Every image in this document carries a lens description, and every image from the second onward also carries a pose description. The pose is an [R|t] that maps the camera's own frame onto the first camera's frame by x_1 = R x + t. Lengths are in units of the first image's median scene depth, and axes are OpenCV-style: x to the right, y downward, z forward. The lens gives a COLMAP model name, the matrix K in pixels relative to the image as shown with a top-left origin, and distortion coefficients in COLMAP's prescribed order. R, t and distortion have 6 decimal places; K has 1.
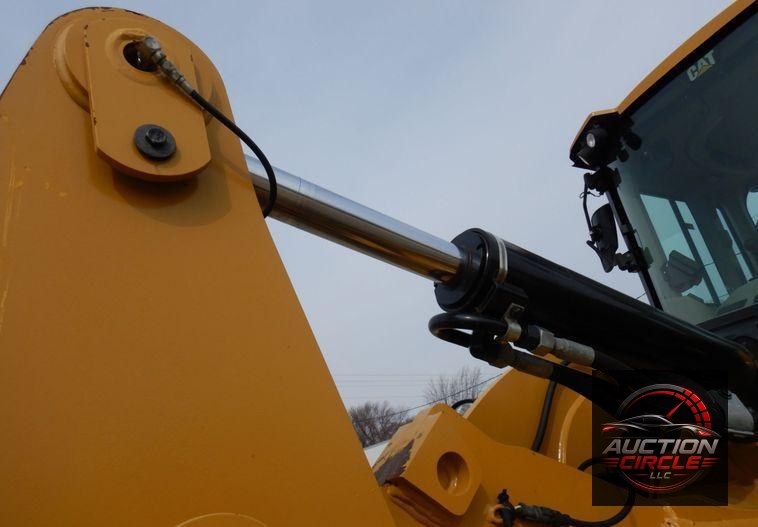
lens RADIAL K [[530.4, 0, 378.3], [0, 530.4, 284.7], [0, 0, 1]] dist [-0.005958, 0.000831]
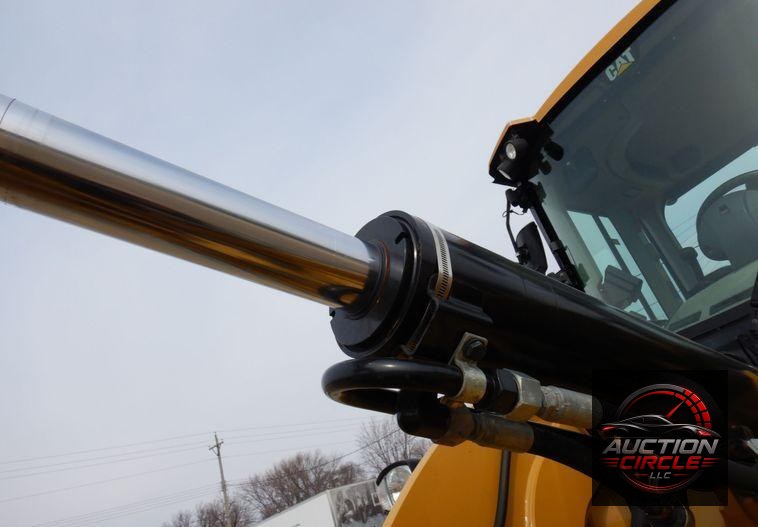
lens RADIAL K [[530.4, 0, 378.3], [0, 530.4, 284.7], [0, 0, 1]] dist [-0.005958, 0.000831]
pose [[0.987123, -0.063591, 0.146779, 0.032228], [0.075144, 0.994382, -0.074553, 0.007452], [-0.141214, 0.084622, 0.986356, 0.178872]]
